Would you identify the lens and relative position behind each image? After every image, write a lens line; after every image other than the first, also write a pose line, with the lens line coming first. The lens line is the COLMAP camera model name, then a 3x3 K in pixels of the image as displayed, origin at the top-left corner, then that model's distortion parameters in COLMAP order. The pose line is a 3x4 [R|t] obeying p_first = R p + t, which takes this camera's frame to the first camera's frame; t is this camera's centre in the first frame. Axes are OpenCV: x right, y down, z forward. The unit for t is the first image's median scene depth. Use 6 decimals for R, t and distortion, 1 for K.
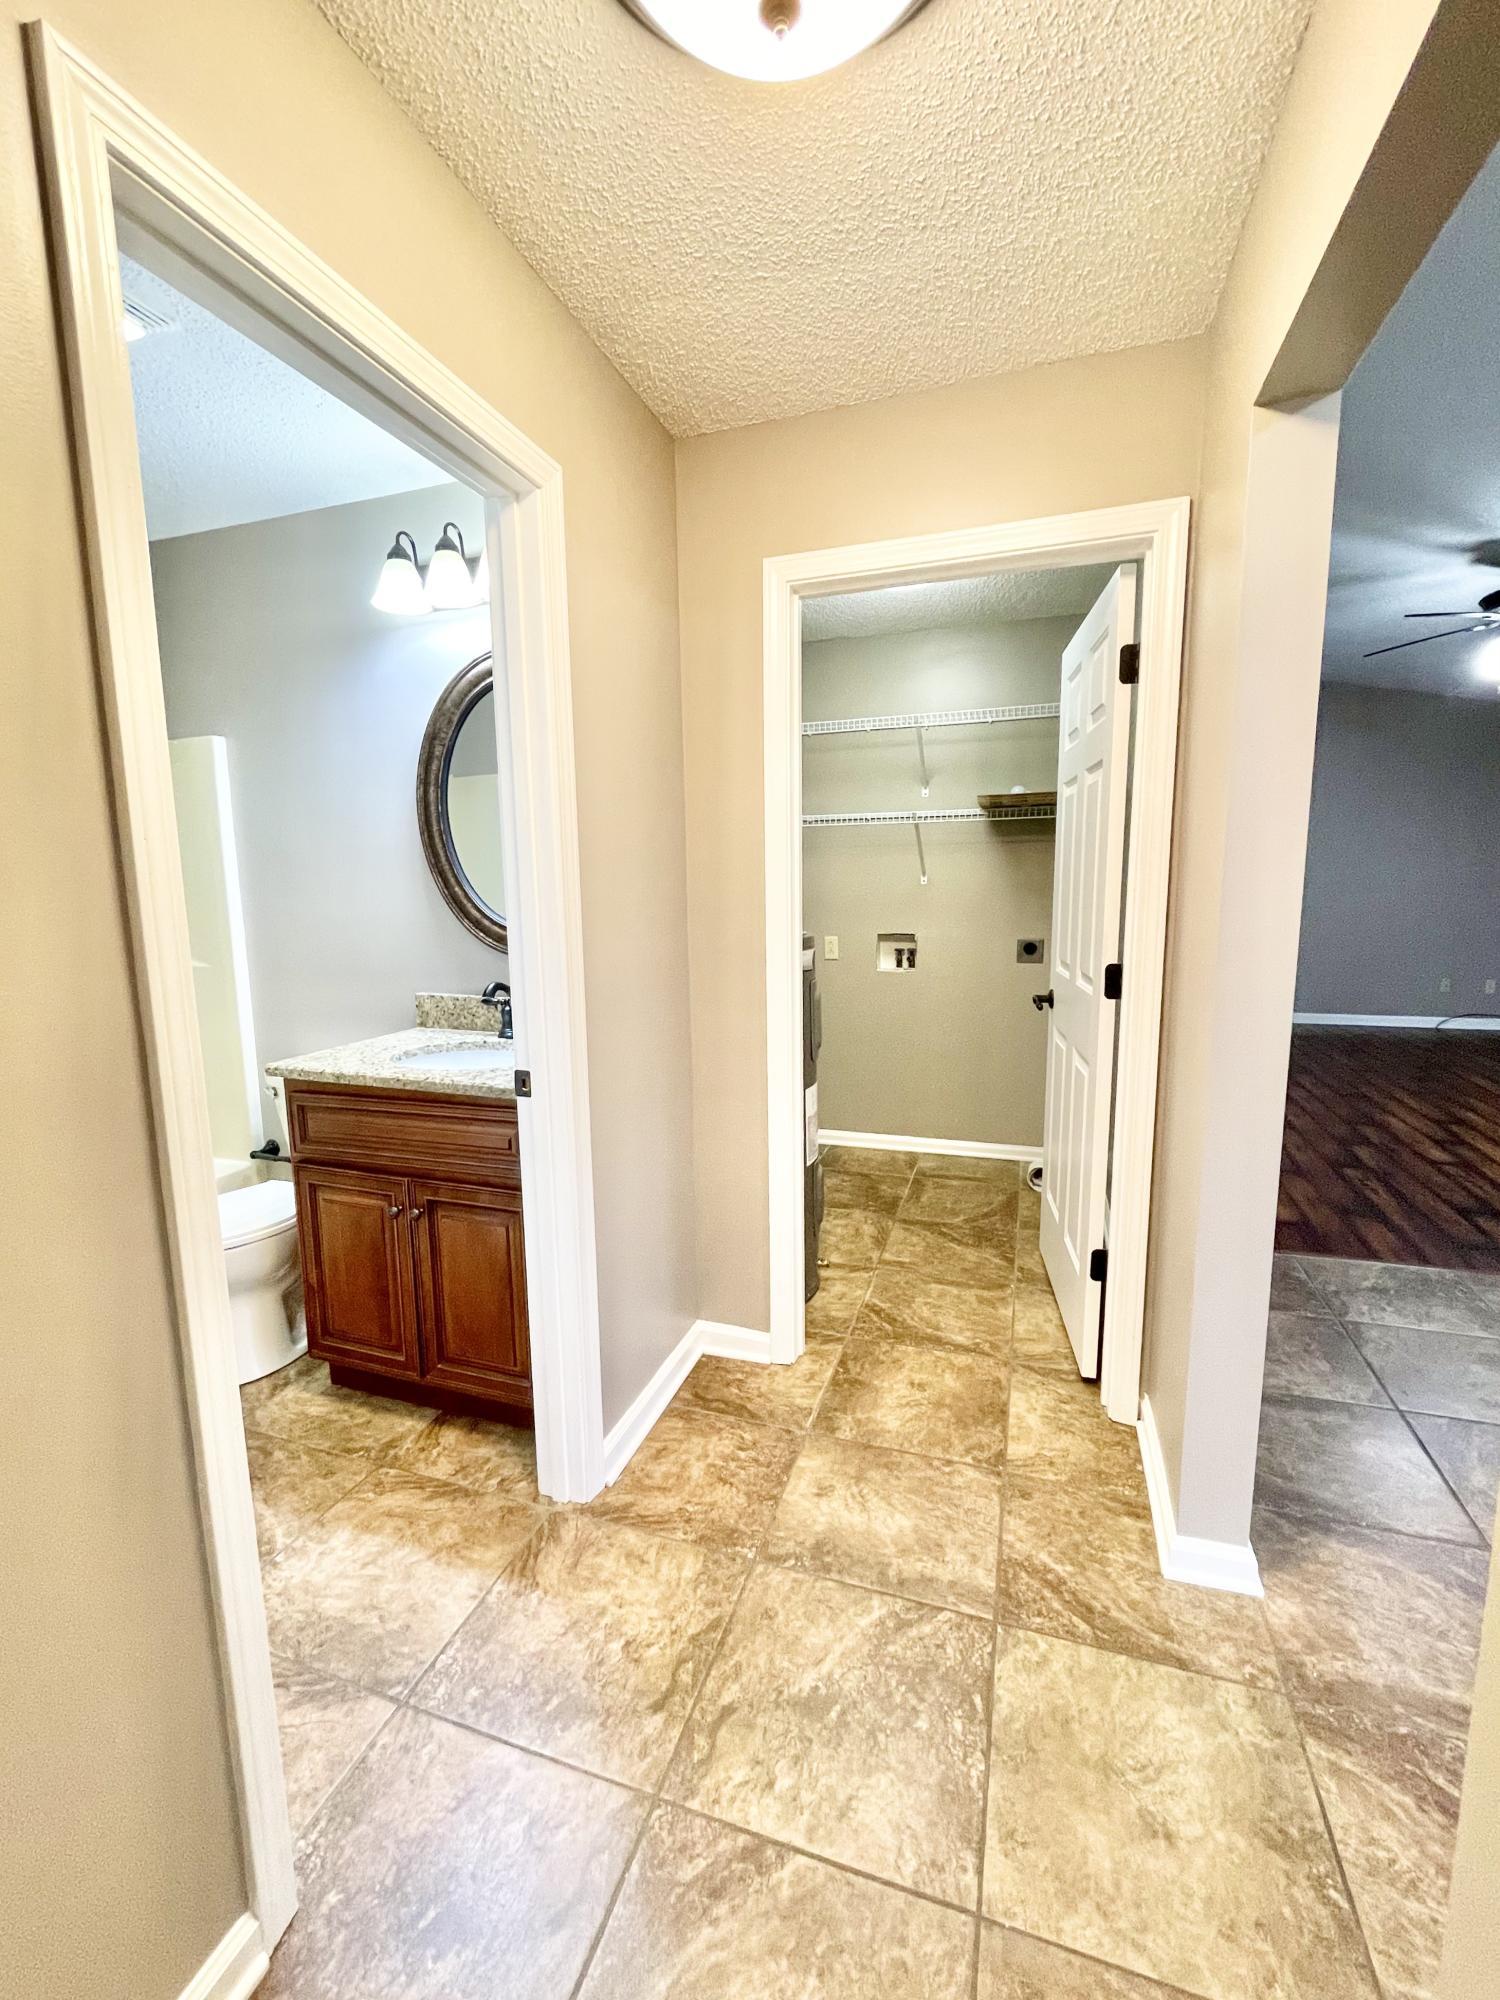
lens RADIAL K [[812.7, 0, 743.3], [0, 812.7, 994.3], [0, 0, 1]] dist [0.003116, 0.000713]
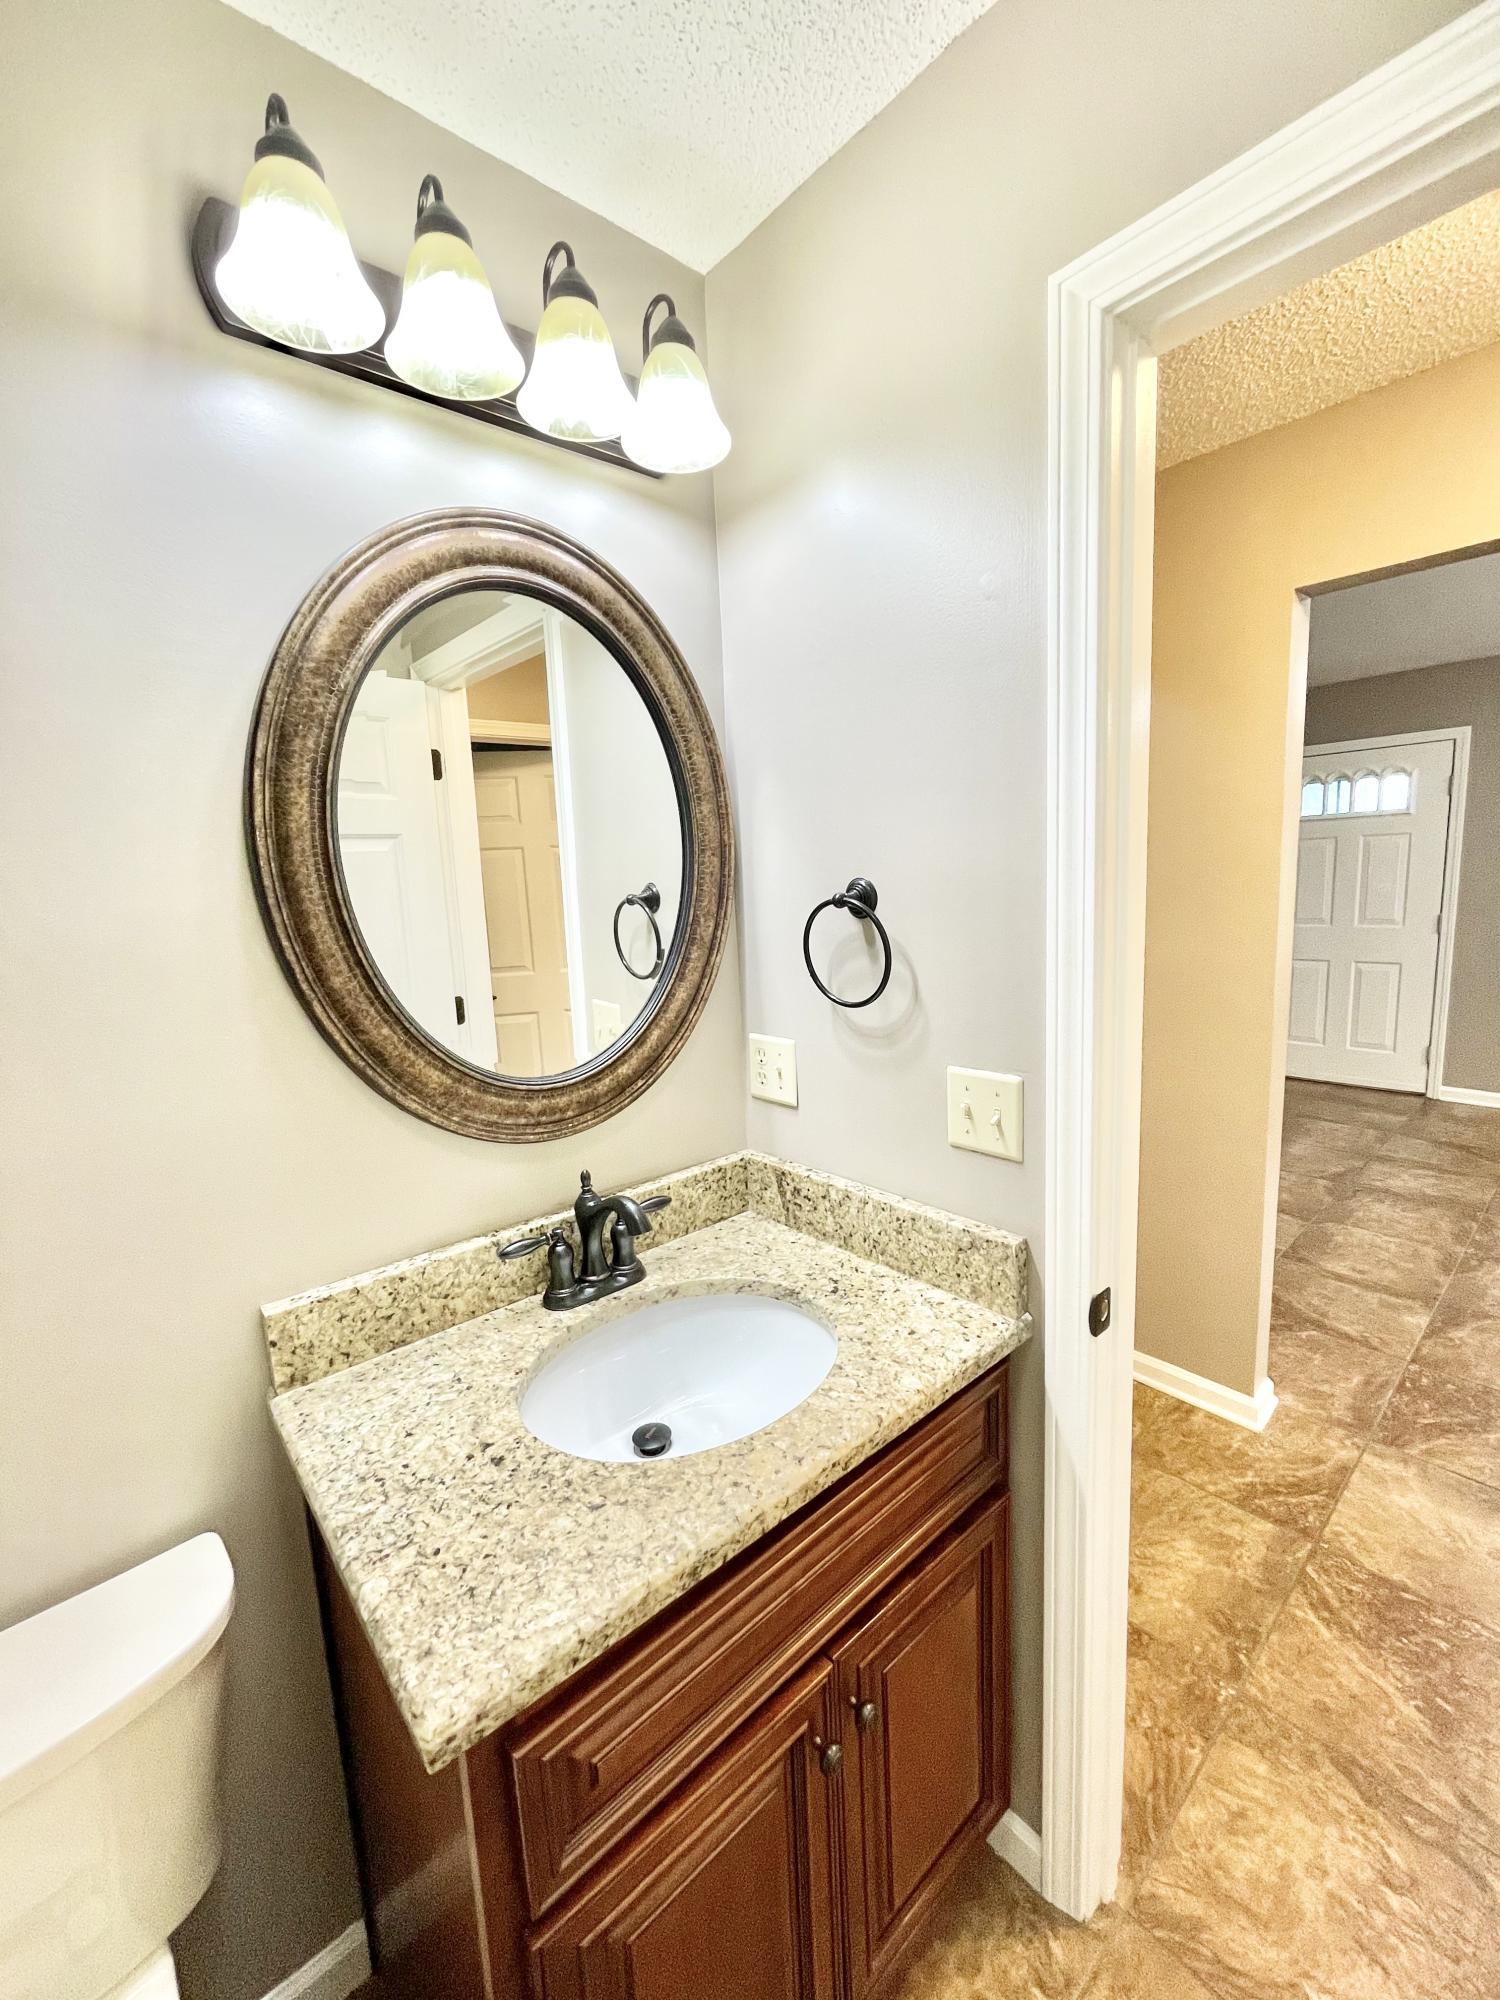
lens RADIAL K [[812.7, 0, 740.6], [0, 812.7, 1001.1], [0, 0, 1]] dist [0.003116, 0.000713]
pose [[0.503736, -0.143435, 0.851866, -0.947072], [0.160495, 0.984490, 0.070860, -0.220513], [-0.848817, 0.101025, 0.518944, 0.935324]]
